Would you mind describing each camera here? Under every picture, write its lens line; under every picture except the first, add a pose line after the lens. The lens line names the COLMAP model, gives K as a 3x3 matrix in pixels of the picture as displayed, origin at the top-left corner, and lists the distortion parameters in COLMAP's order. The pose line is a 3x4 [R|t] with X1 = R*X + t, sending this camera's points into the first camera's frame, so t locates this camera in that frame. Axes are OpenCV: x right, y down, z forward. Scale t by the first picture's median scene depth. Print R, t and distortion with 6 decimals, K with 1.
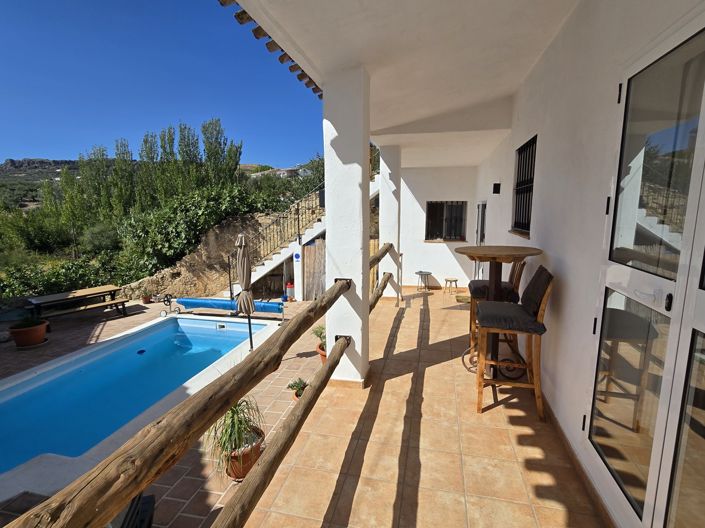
lens RADIAL K [[369.5, 0, 352.5], [0, 369.5, 264.0], [0, 0, 1]] dist [-0.011024, -0.001023]
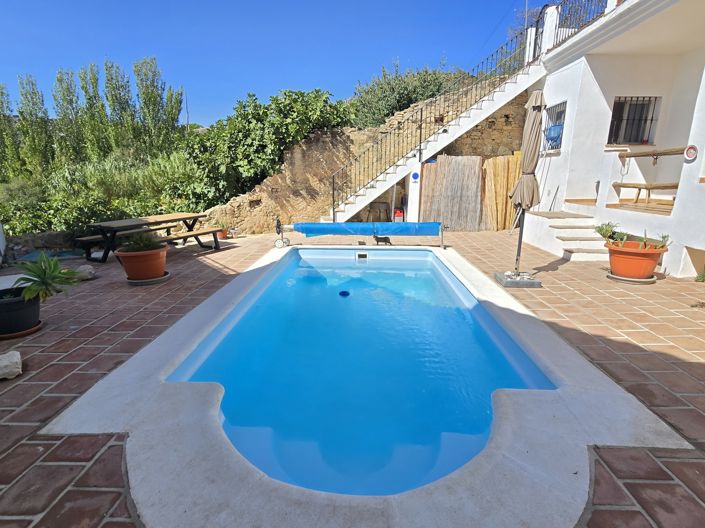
lens RADIAL K [[369.5, 0, 352.5], [0, 369.5, 264.0], [0, 0, 1]] dist [-0.011024, -0.001023]
pose [[0.979519, -0.040066, 0.197324, -0.436466], [0.024300, 0.996362, 0.081685, 0.099673], [-0.199879, -0.075217, 0.976929, 0.188541]]
